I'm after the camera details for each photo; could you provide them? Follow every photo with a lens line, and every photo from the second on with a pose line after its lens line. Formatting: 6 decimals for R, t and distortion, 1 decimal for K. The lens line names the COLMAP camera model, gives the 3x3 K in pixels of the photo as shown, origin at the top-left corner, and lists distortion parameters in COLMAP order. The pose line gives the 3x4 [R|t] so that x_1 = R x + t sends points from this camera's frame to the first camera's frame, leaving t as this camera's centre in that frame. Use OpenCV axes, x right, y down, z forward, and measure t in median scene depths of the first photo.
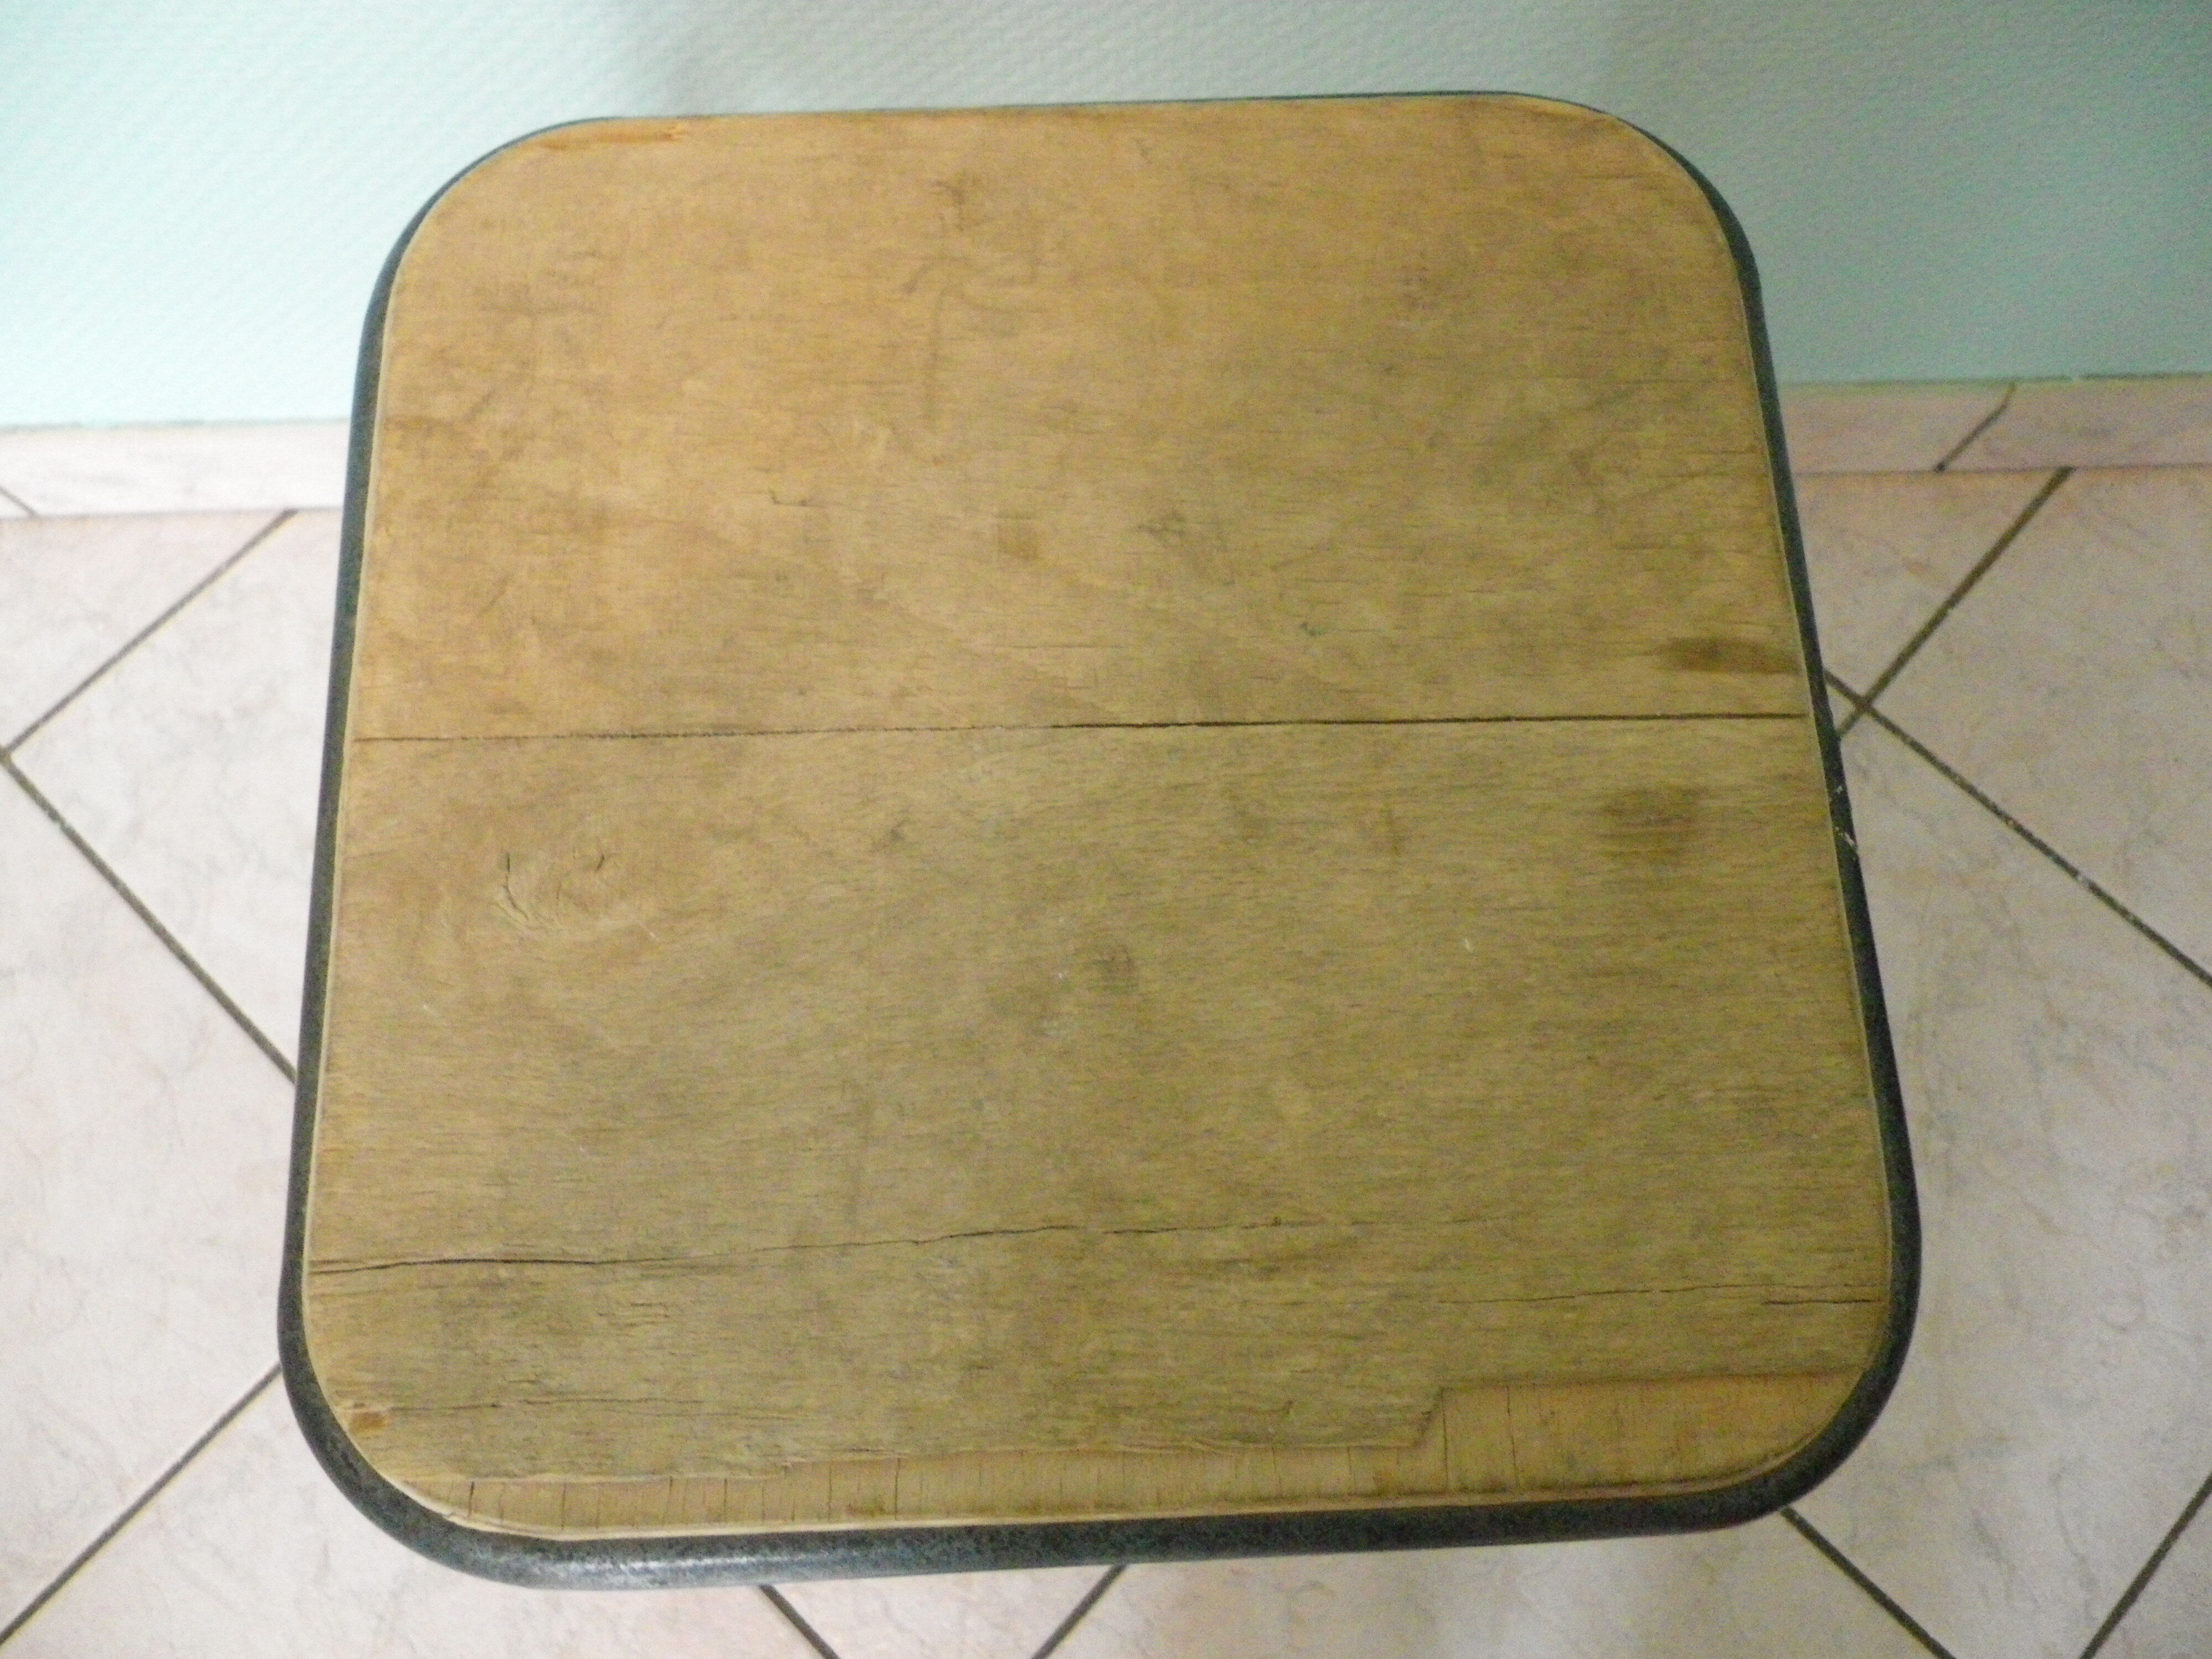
lens RADIAL K [[1636.2, 0, 1106.0], [0, 1636.2, 830.1], [0, 0, 1]] dist [-0.012637, 0.008677]
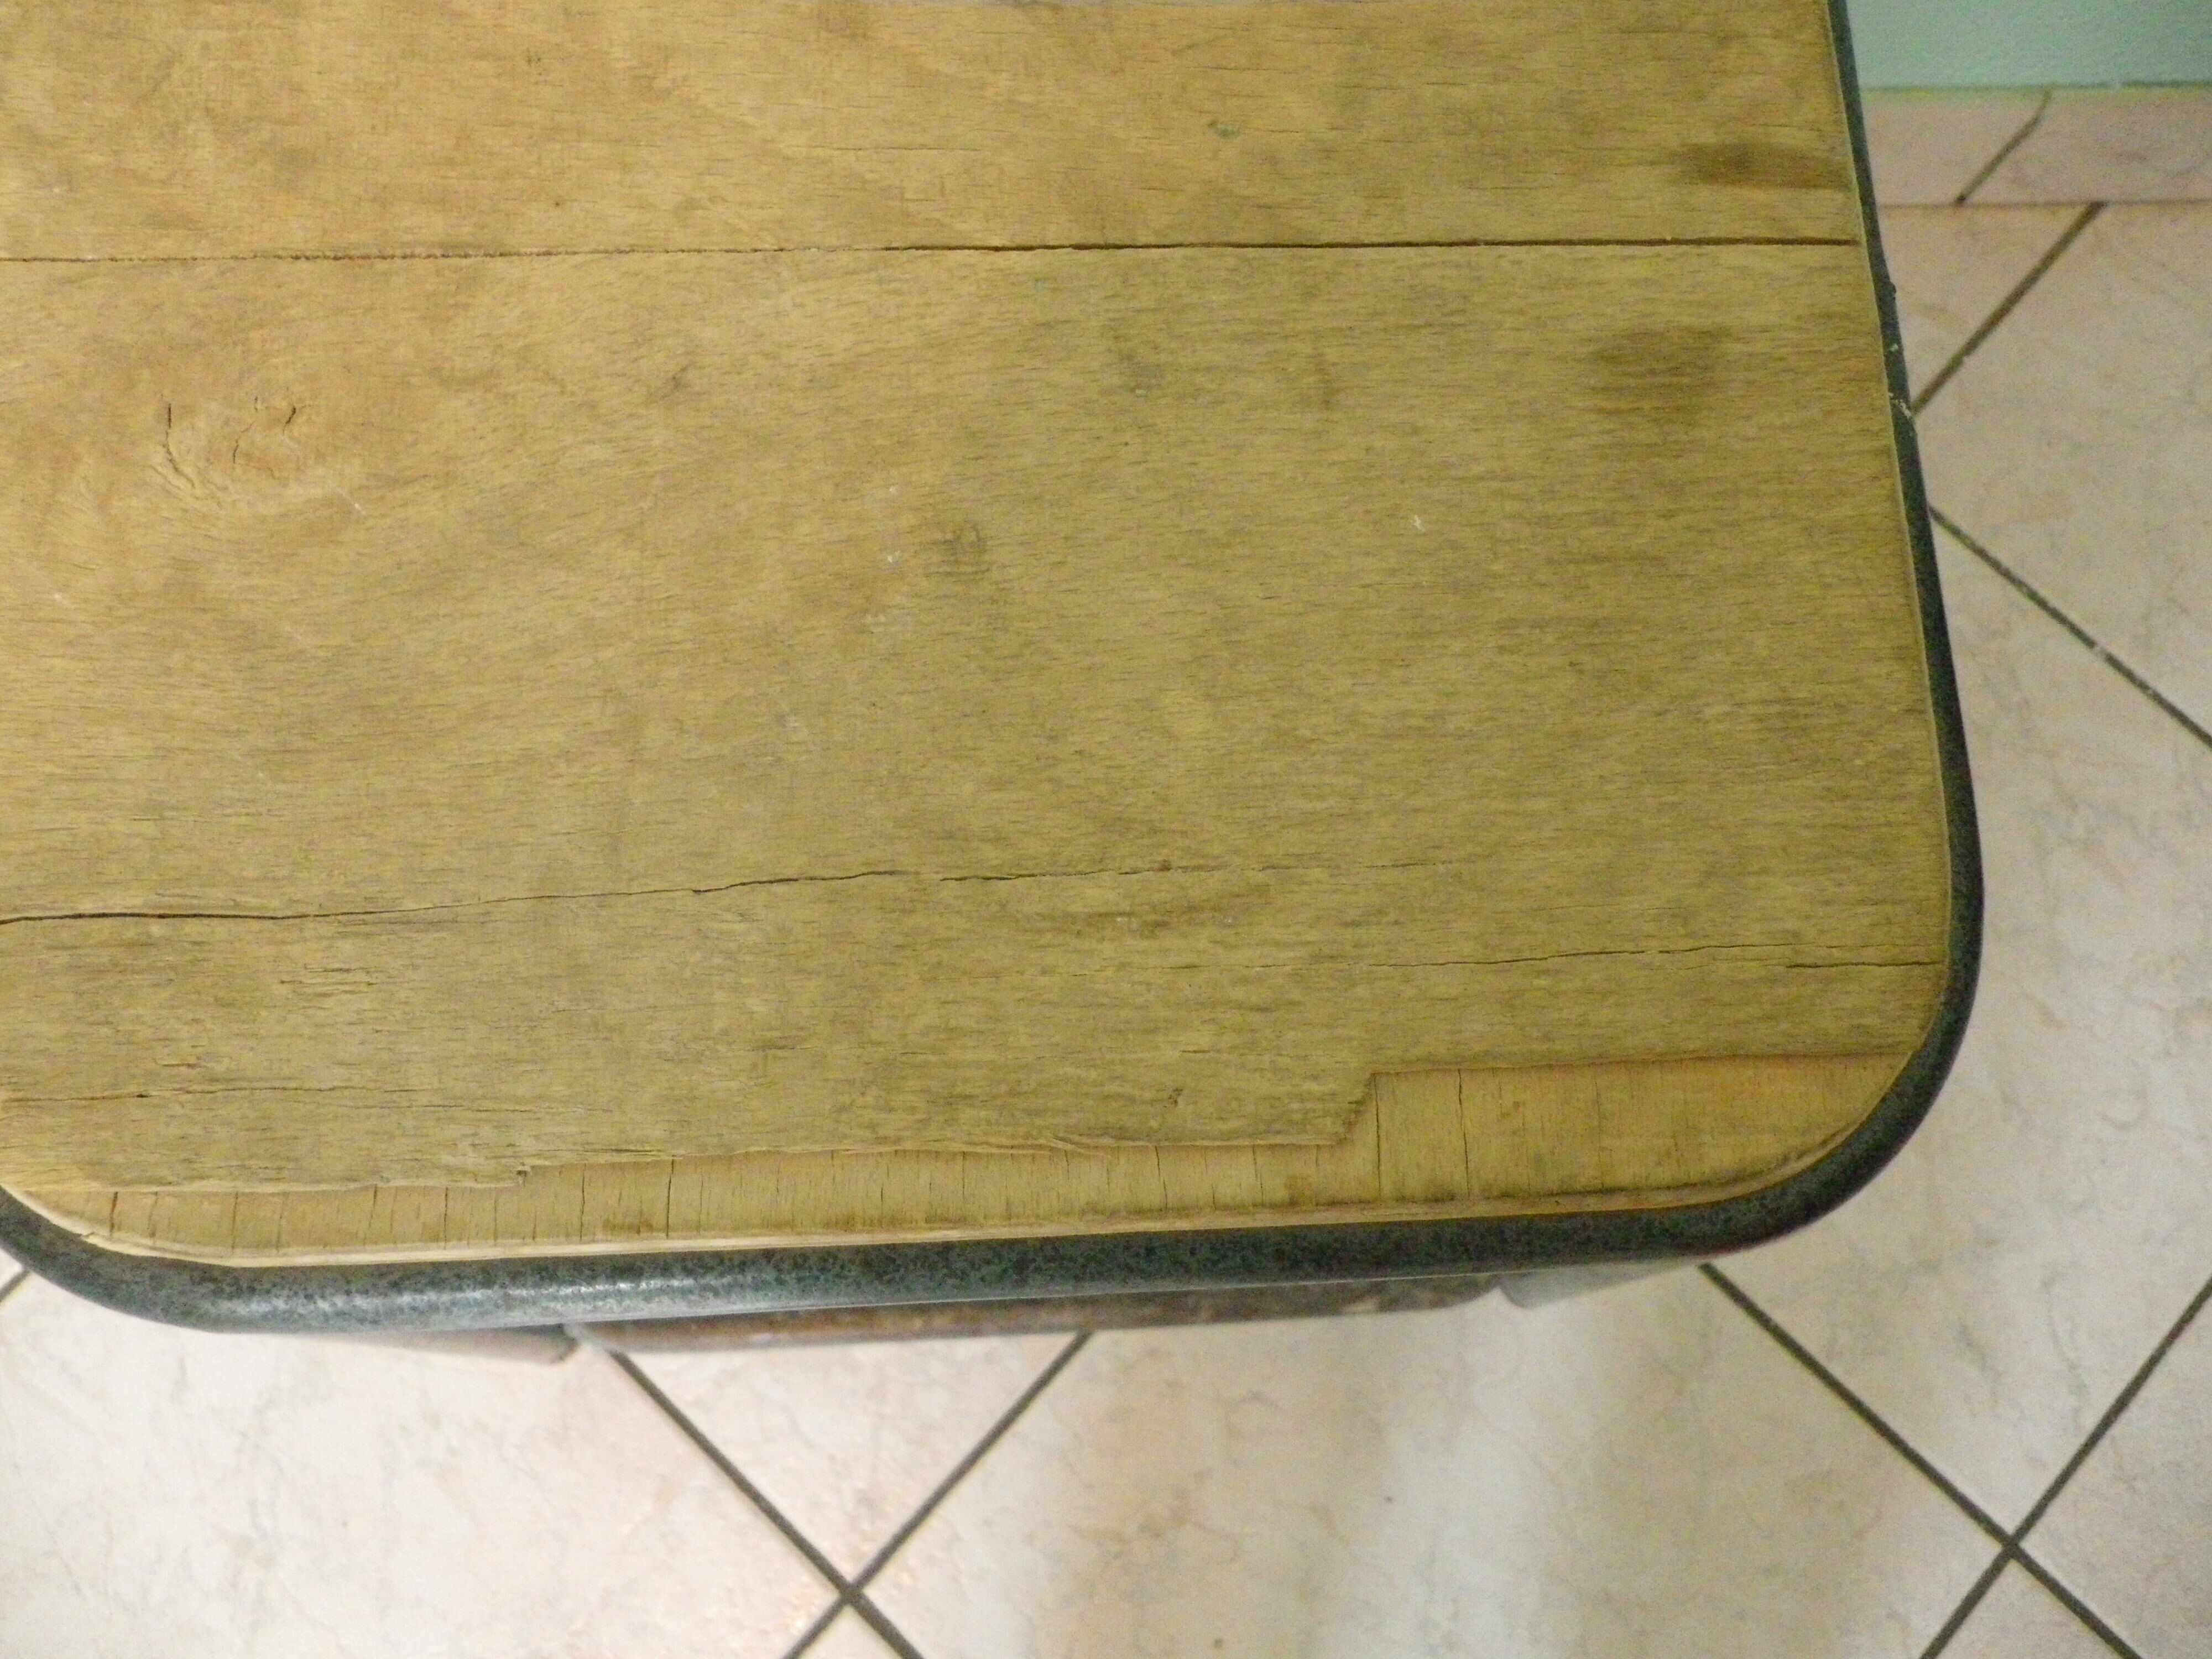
lens RADIAL K [[1636.2, 0, 1102.8], [0, 1636.2, 824.5], [0, 0, 1]] dist [-0.012637, 0.008677]
pose [[0.999880, -0.000114, 0.015496, 0.059362], [-0.001034, 0.997252, 0.074075, 0.153716], [-0.015462, -0.074082, 0.997132, 0.217487]]
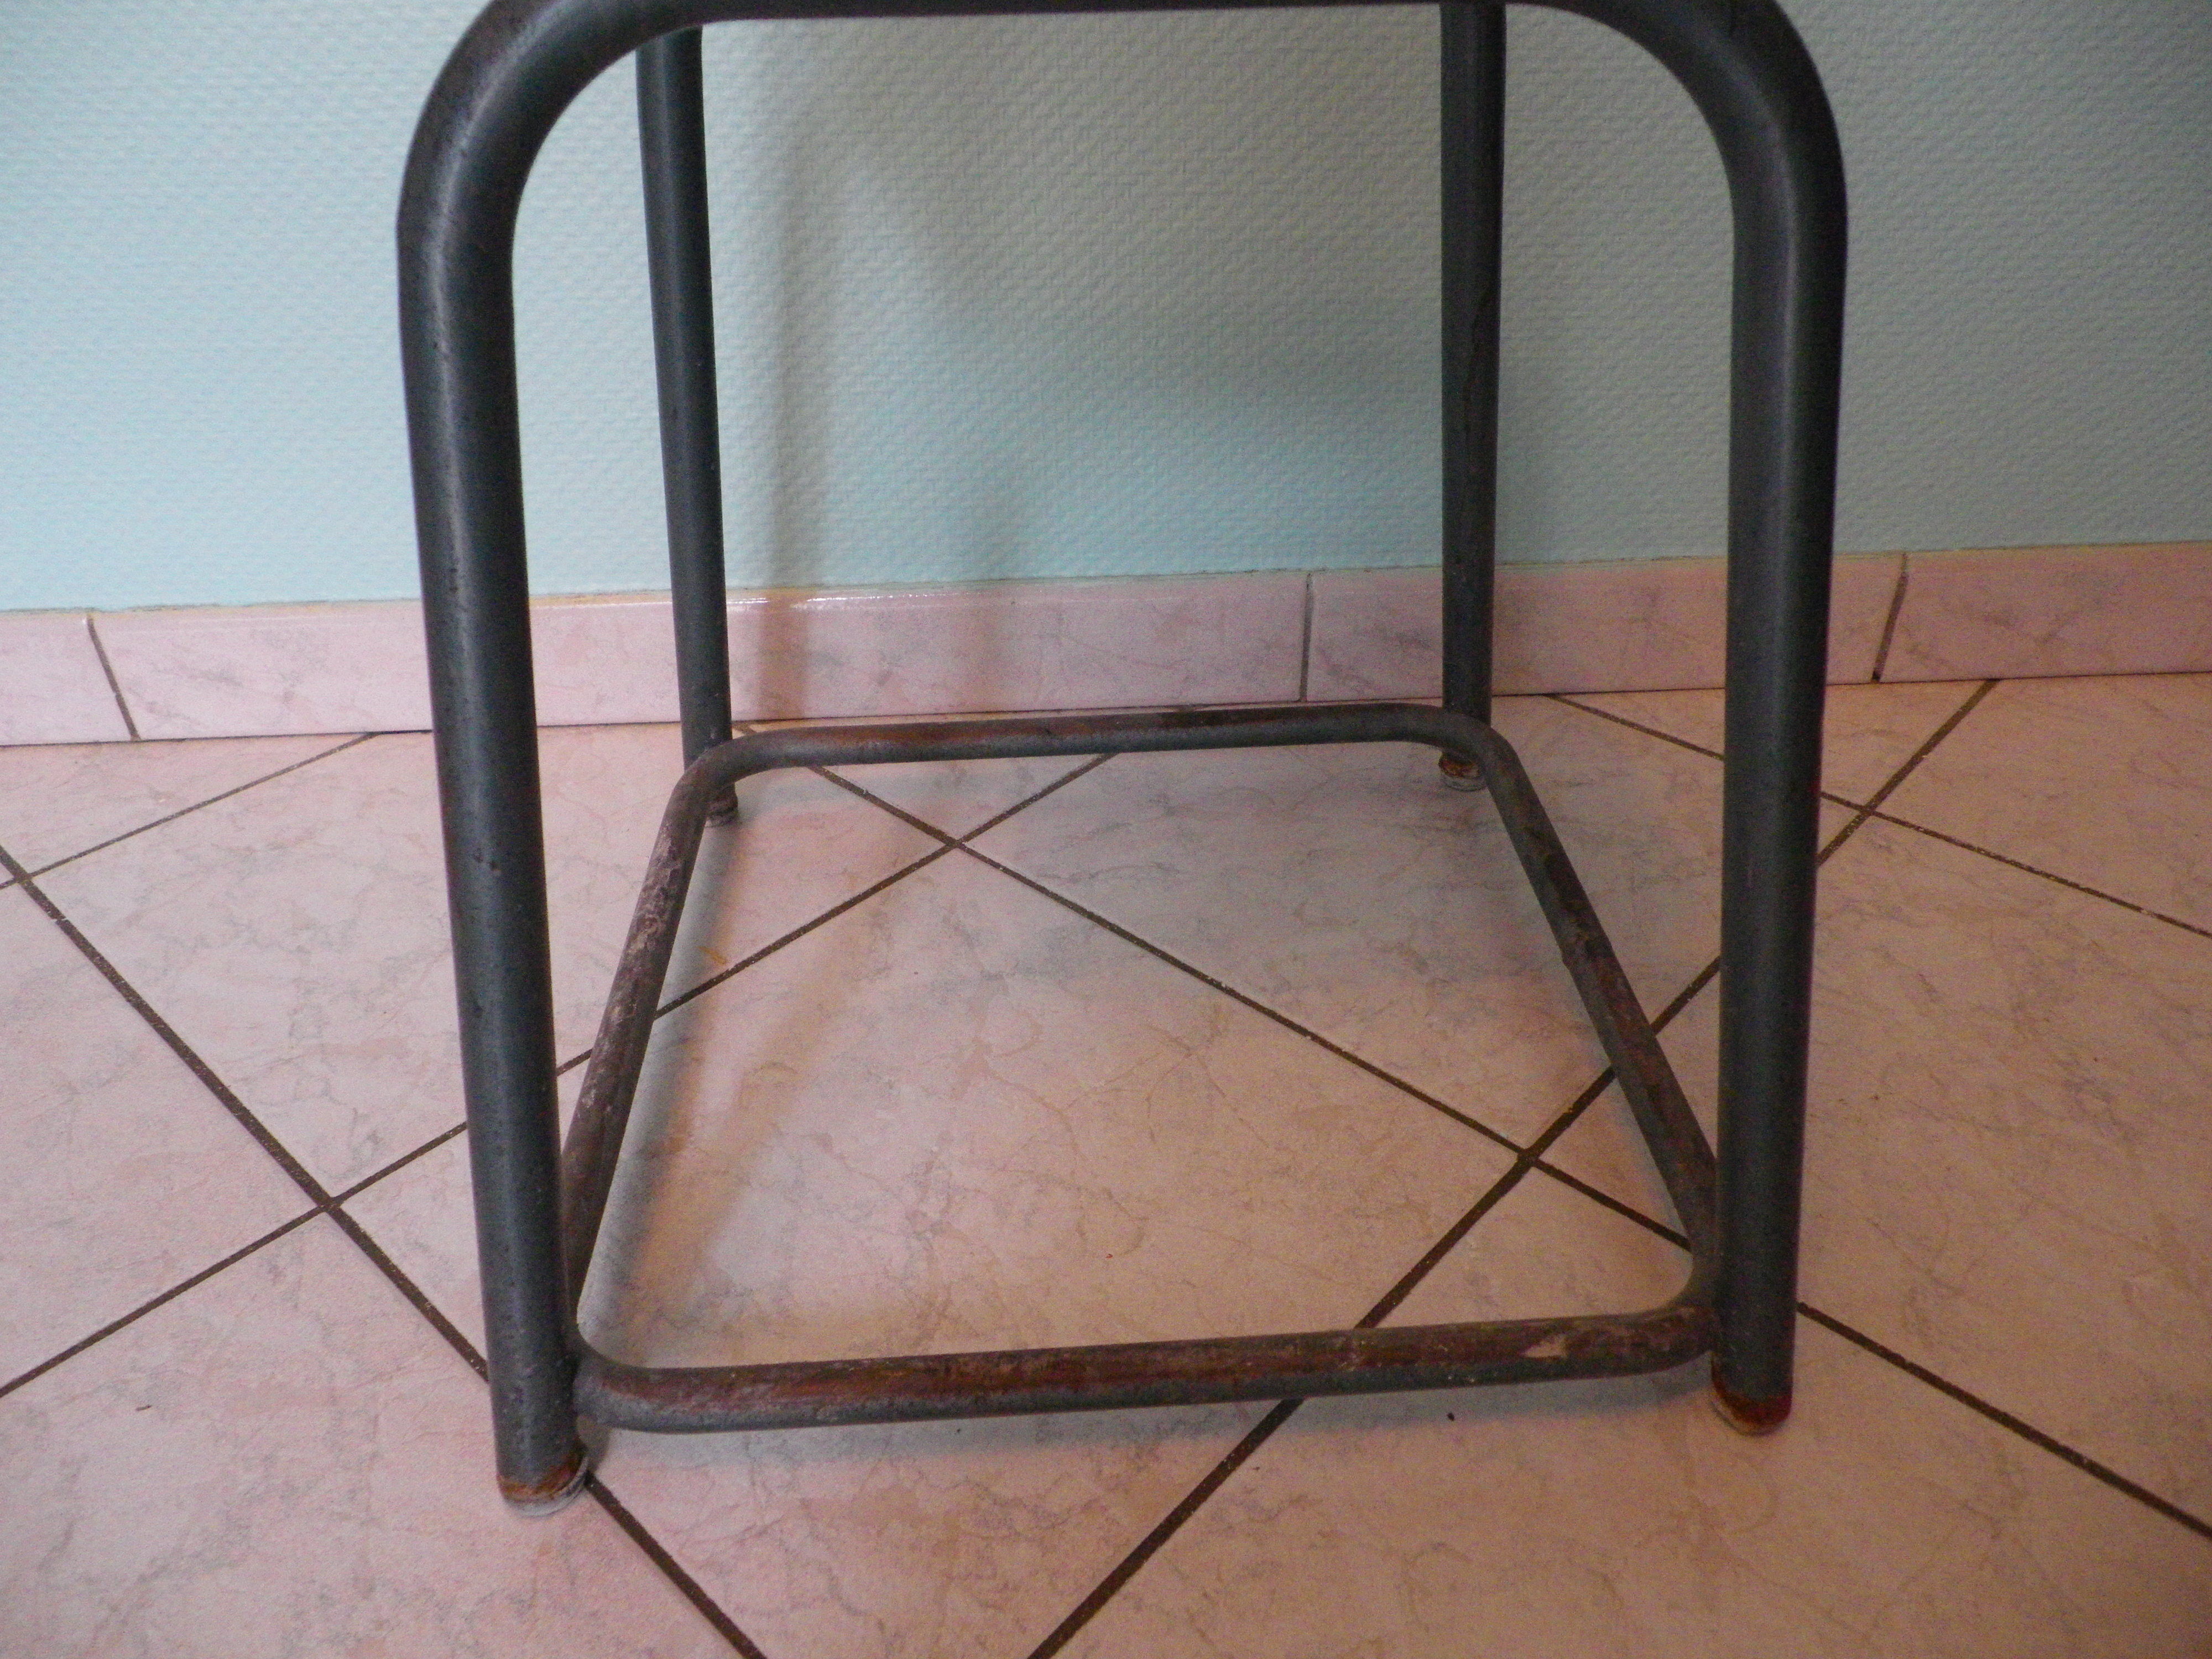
lens RADIAL K [[1636.2, 0, 1105.1], [0, 1636.2, 831.1], [0, 0, 1]] dist [-0.012637, 0.008677]
pose [[0.999744, -0.022168, -0.004455, -0.015849], [0.014327, 0.773471, -0.633670, 1.494392], [0.017493, 0.633444, 0.773591, 0.557885]]
